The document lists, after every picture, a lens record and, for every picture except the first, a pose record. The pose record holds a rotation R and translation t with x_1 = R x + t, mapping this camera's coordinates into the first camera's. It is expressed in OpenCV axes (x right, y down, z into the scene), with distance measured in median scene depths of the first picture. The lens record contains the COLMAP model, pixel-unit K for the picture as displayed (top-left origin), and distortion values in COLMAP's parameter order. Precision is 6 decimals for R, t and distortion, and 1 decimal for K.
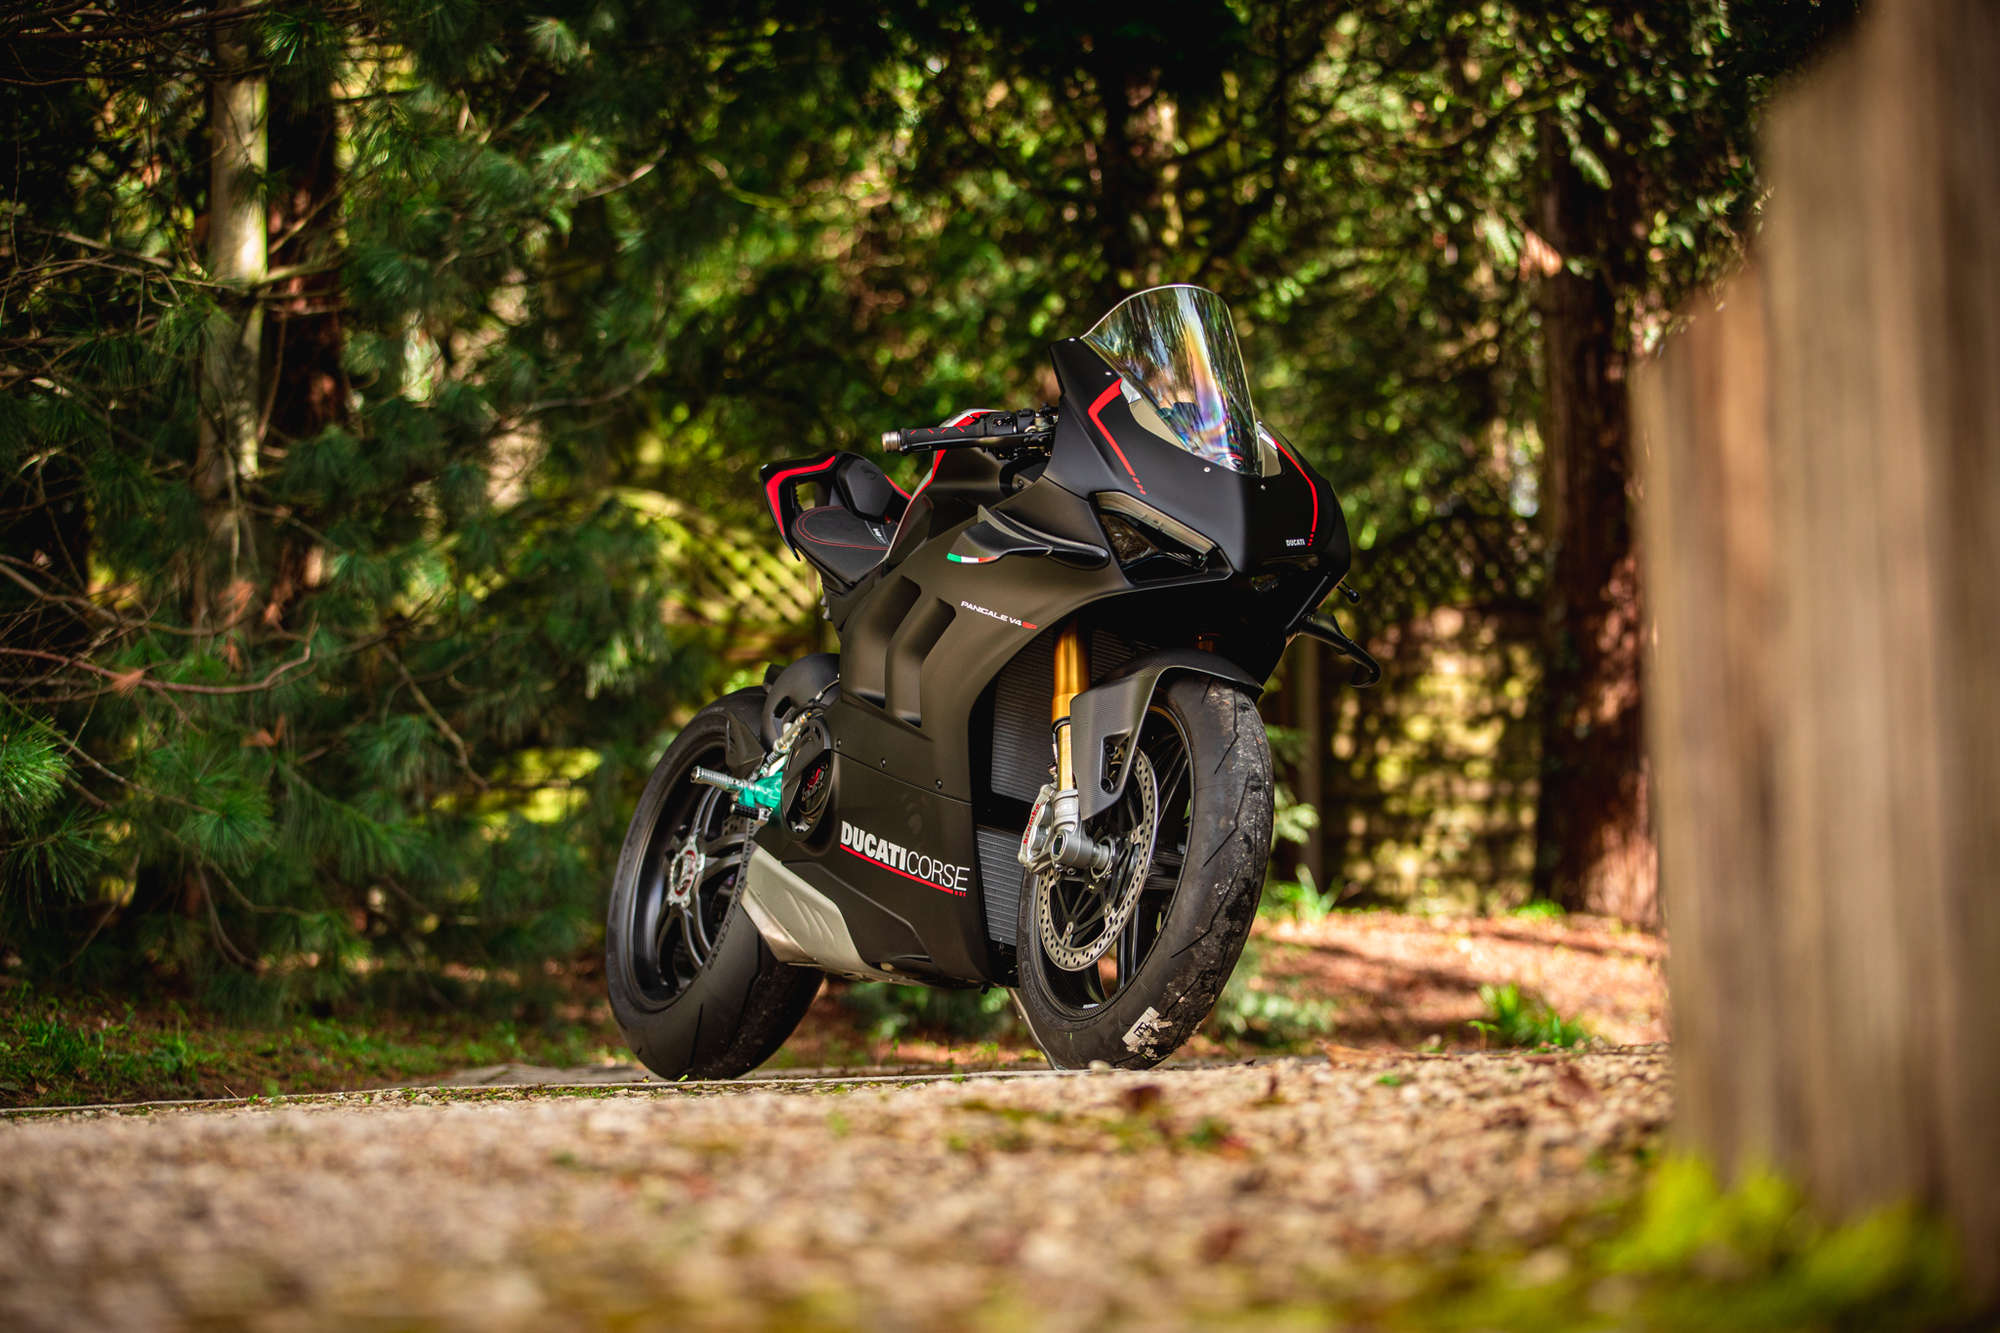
lens RADIAL K [[5629.0, 0, 1000.0], [0, 5629.0, 666.5], [0, 0, 1]] dist [0.397705, -0.435978]
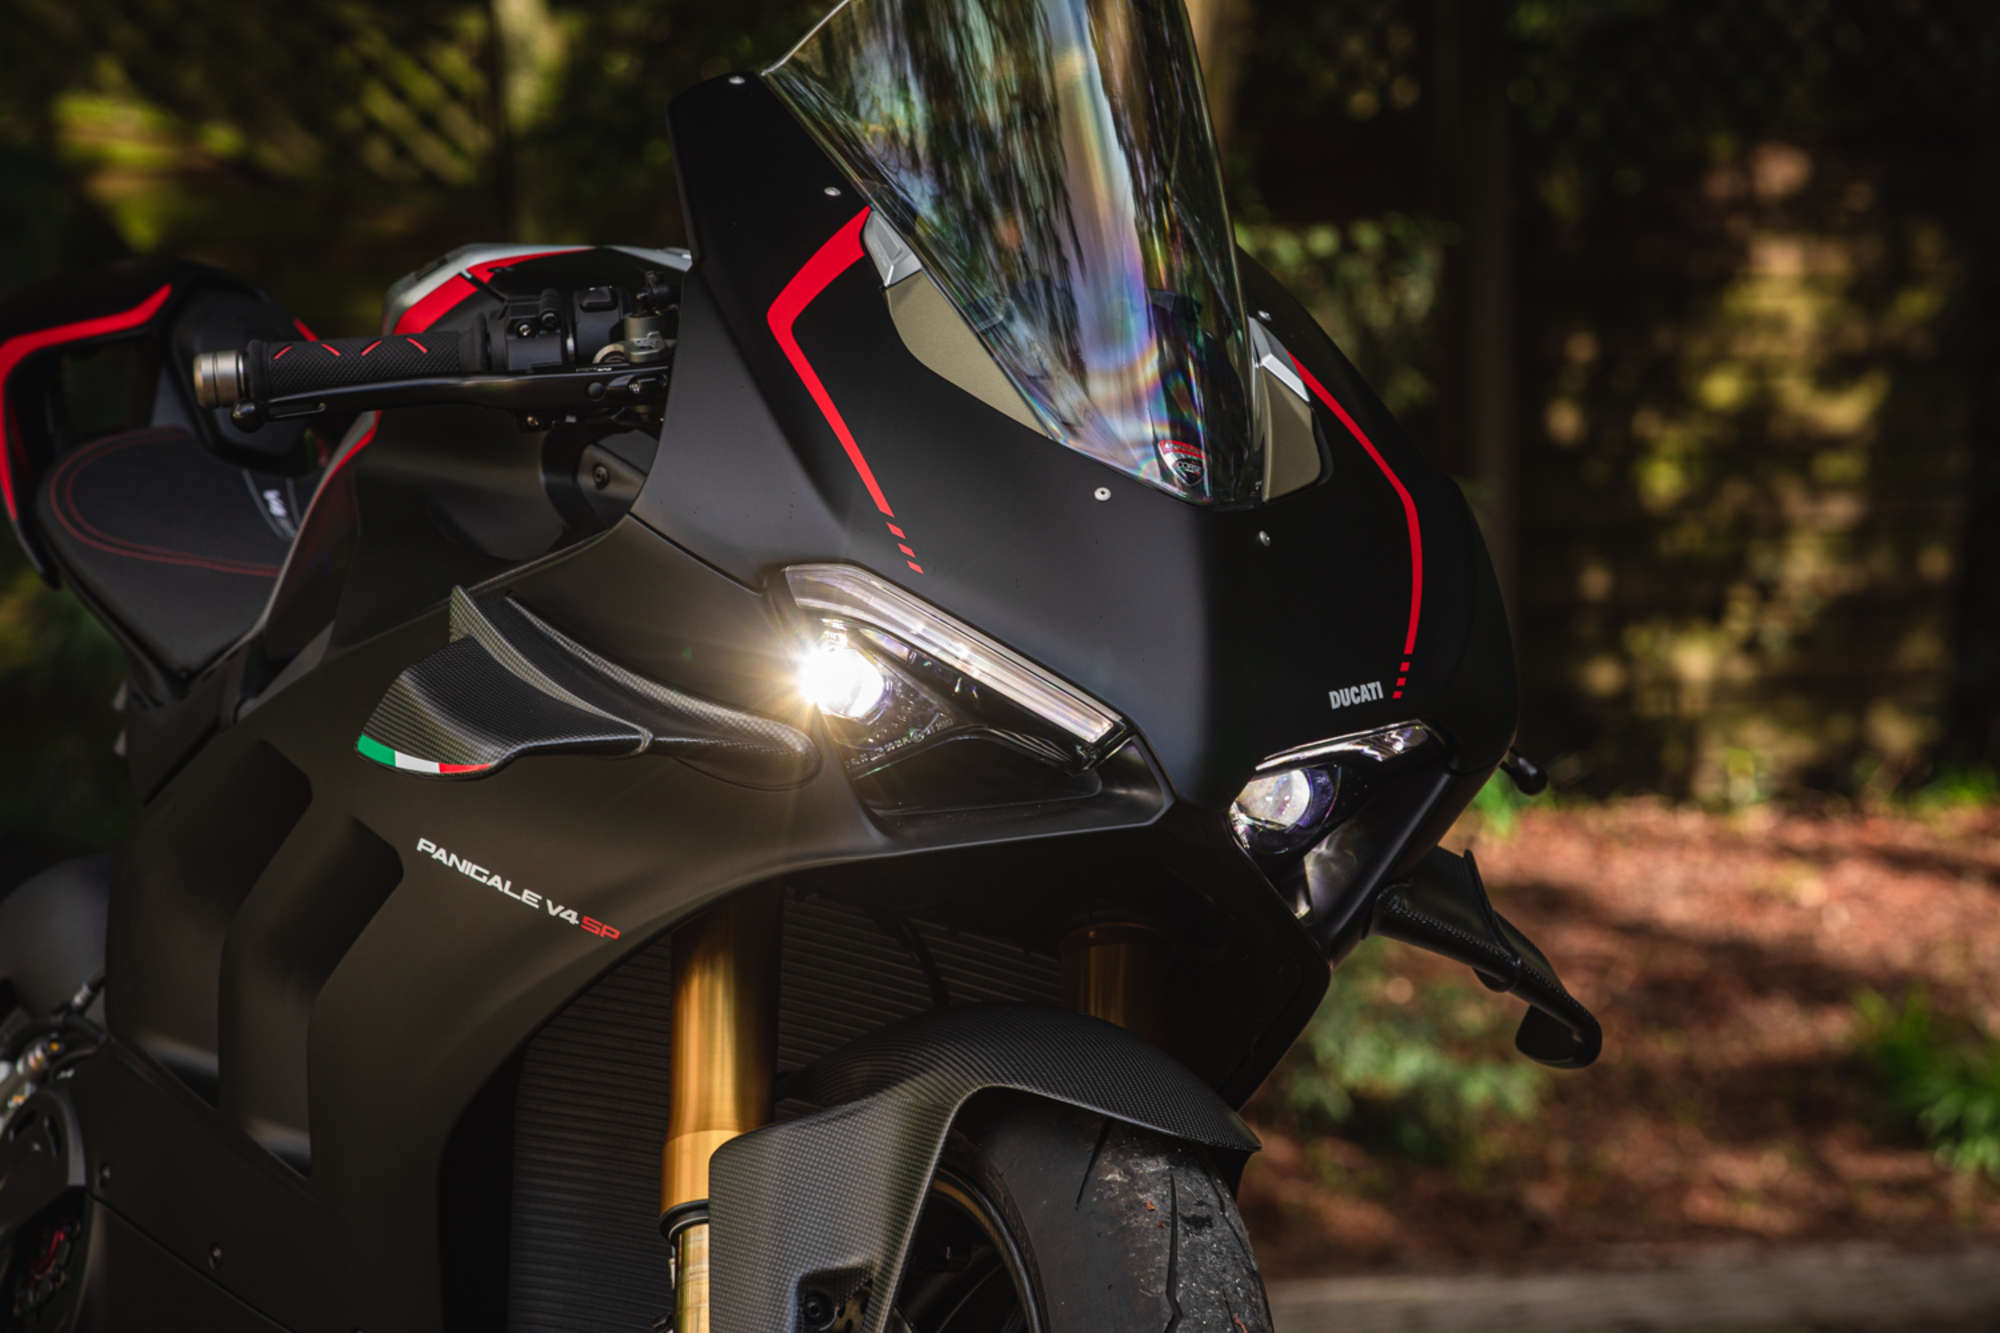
lens RADIAL K [[9802.3, 0, 1000.0], [0, 9802.3, 666.5], [0, 0, 1]] dist [0.699013, 10.185782]
pose [[0.999999, -0.001096, 0.000832, 0.026897], [0.001039, 0.997827, 0.065883, -0.057934], [-0.000903, -0.065882, 0.997827, 0.353168]]
